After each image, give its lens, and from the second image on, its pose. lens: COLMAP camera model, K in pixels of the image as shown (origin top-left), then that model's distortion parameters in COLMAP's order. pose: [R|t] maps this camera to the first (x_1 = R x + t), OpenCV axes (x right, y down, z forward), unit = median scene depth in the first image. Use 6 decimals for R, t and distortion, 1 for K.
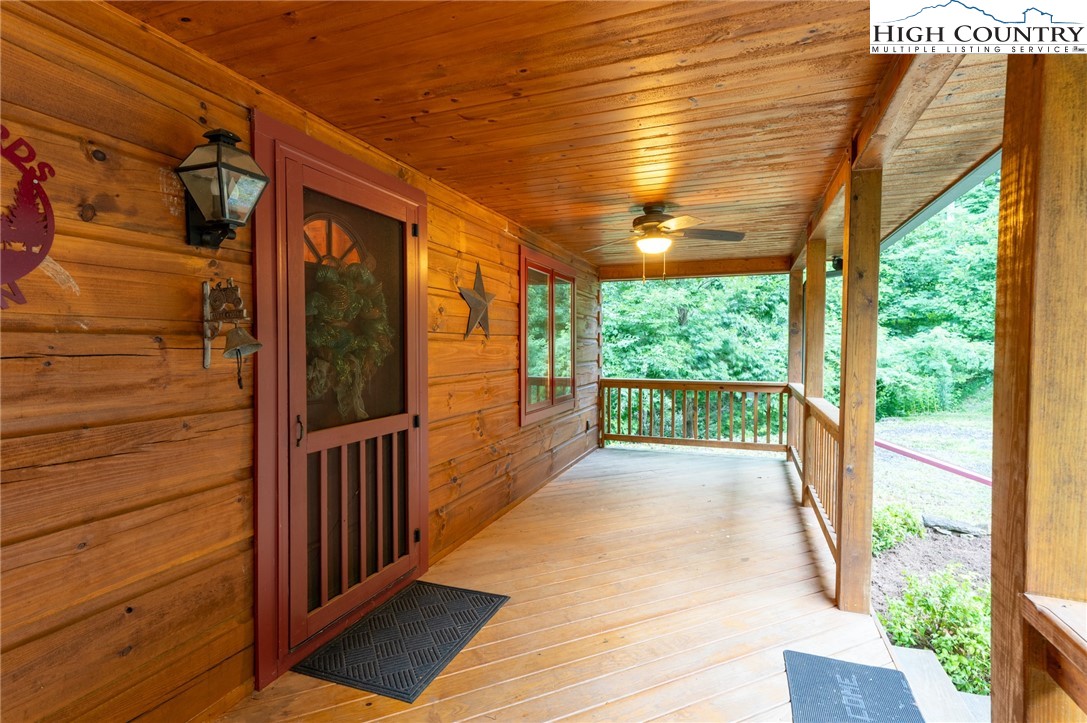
lens RADIAL K [[540.3, 0, 543.5], [0, 540.3, 361.5], [0, 0, 1]] dist [0.028281, 0.000063]
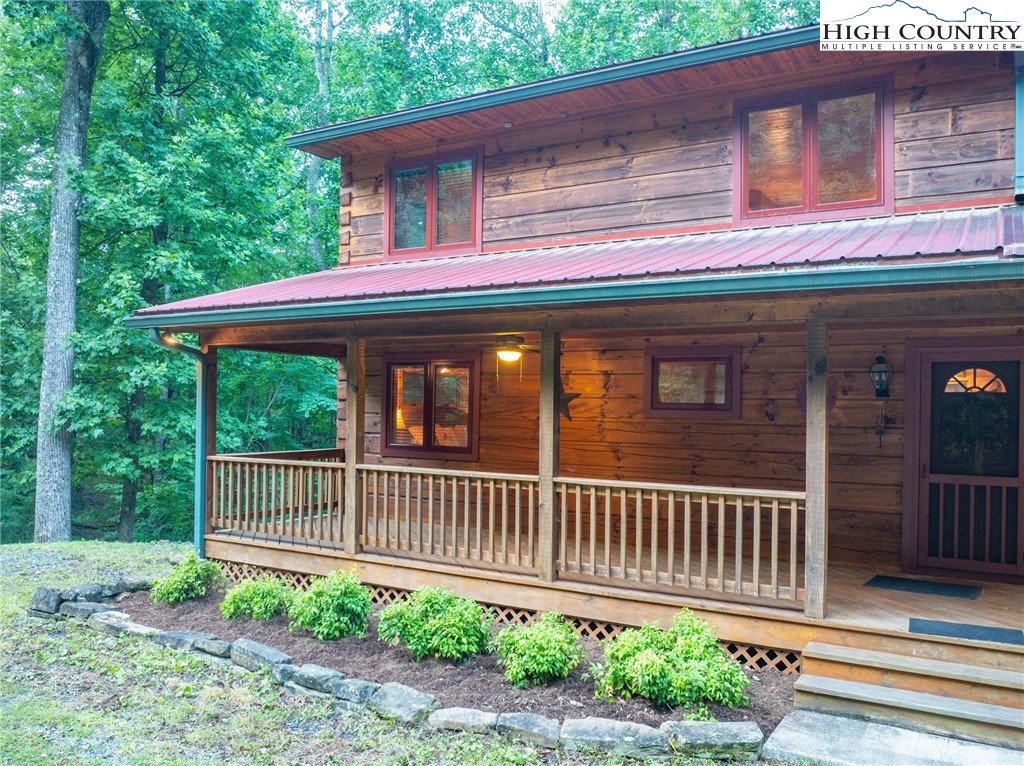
lens RADIAL K [[837.5, 0, 495.2], [0, 837.5, 405.7], [0, 0, 1]] dist [-0.046661, 0.014764]
pose [[-0.182854, 0.002717, -0.983136, 2.421955], [-0.037882, 0.999234, 0.009807, -0.082997], [0.982410, 0.039036, -0.182611, -0.095725]]
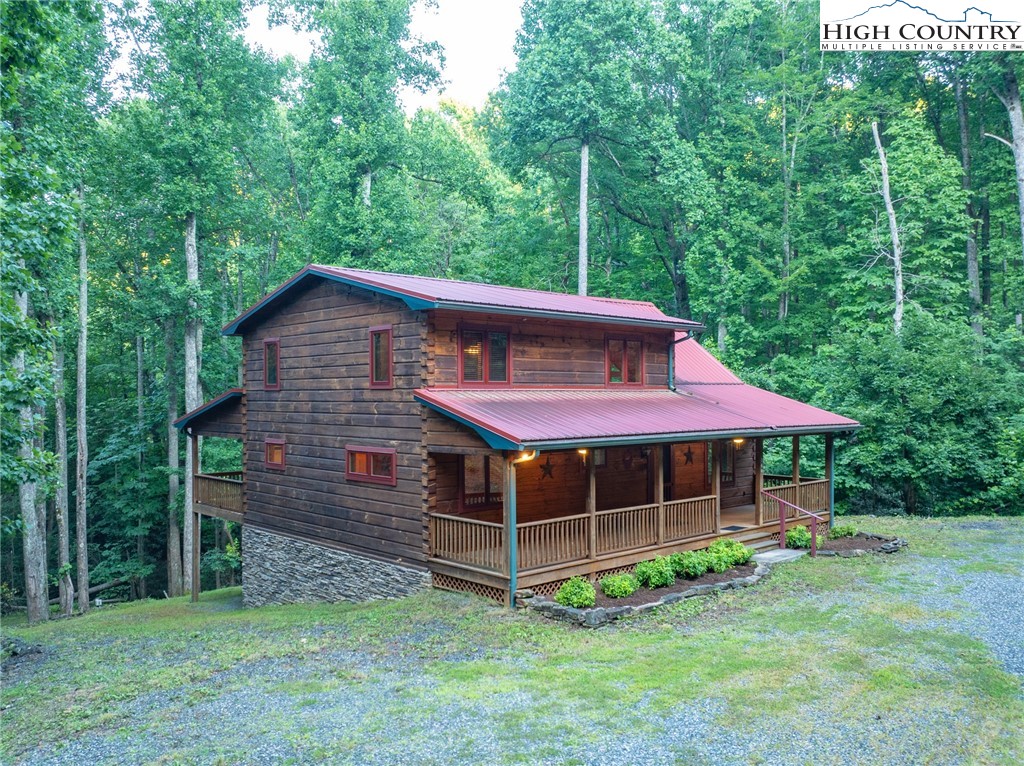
lens RADIAL K [[837.5, 0, 495.2], [0, 837.5, 405.7], [0, 0, 1]] dist [-0.046661, 0.014764]
pose [[0.891976, 0.007080, -0.452026, 1.680467], [-0.012137, 0.999892, -0.008289, -0.498072], [0.451919, 0.012879, 0.891966, -6.227642]]
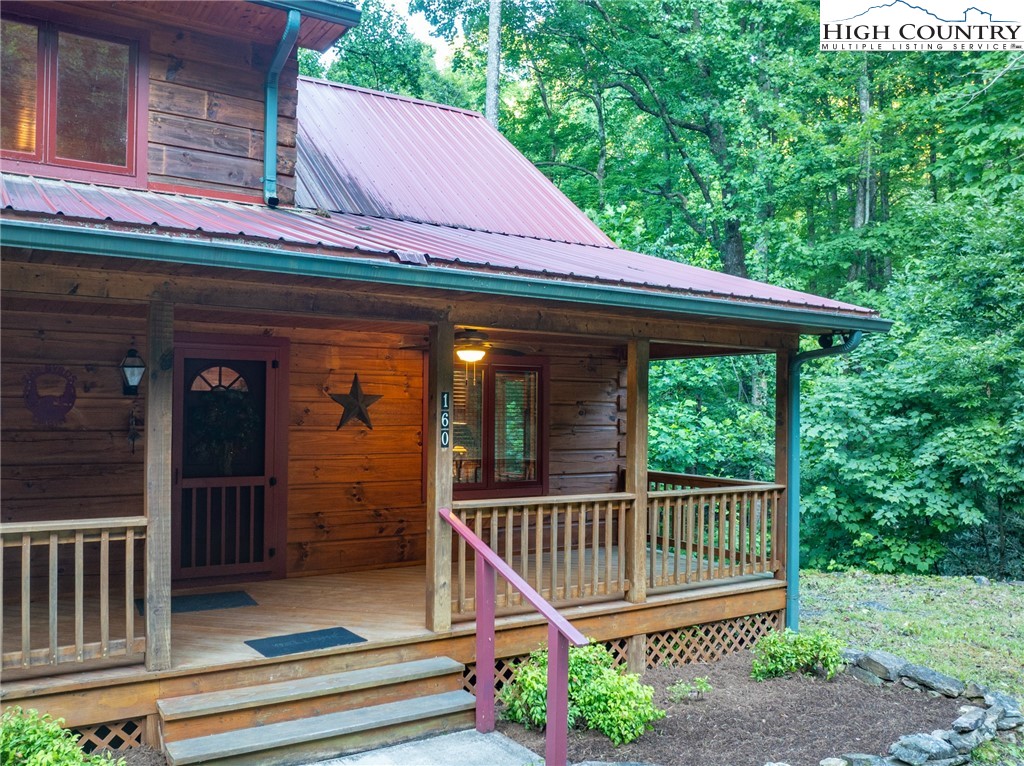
lens RADIAL K [[837.5, 0, 495.2], [0, 837.5, 405.7], [0, 0, 1]] dist [-0.046661, 0.014764]
pose [[0.793610, 0.012327, -0.608302, 1.821475], [-0.032390, 0.999233, -0.022007, -0.083620], [0.607564, 0.037168, 0.793400, -0.587822]]
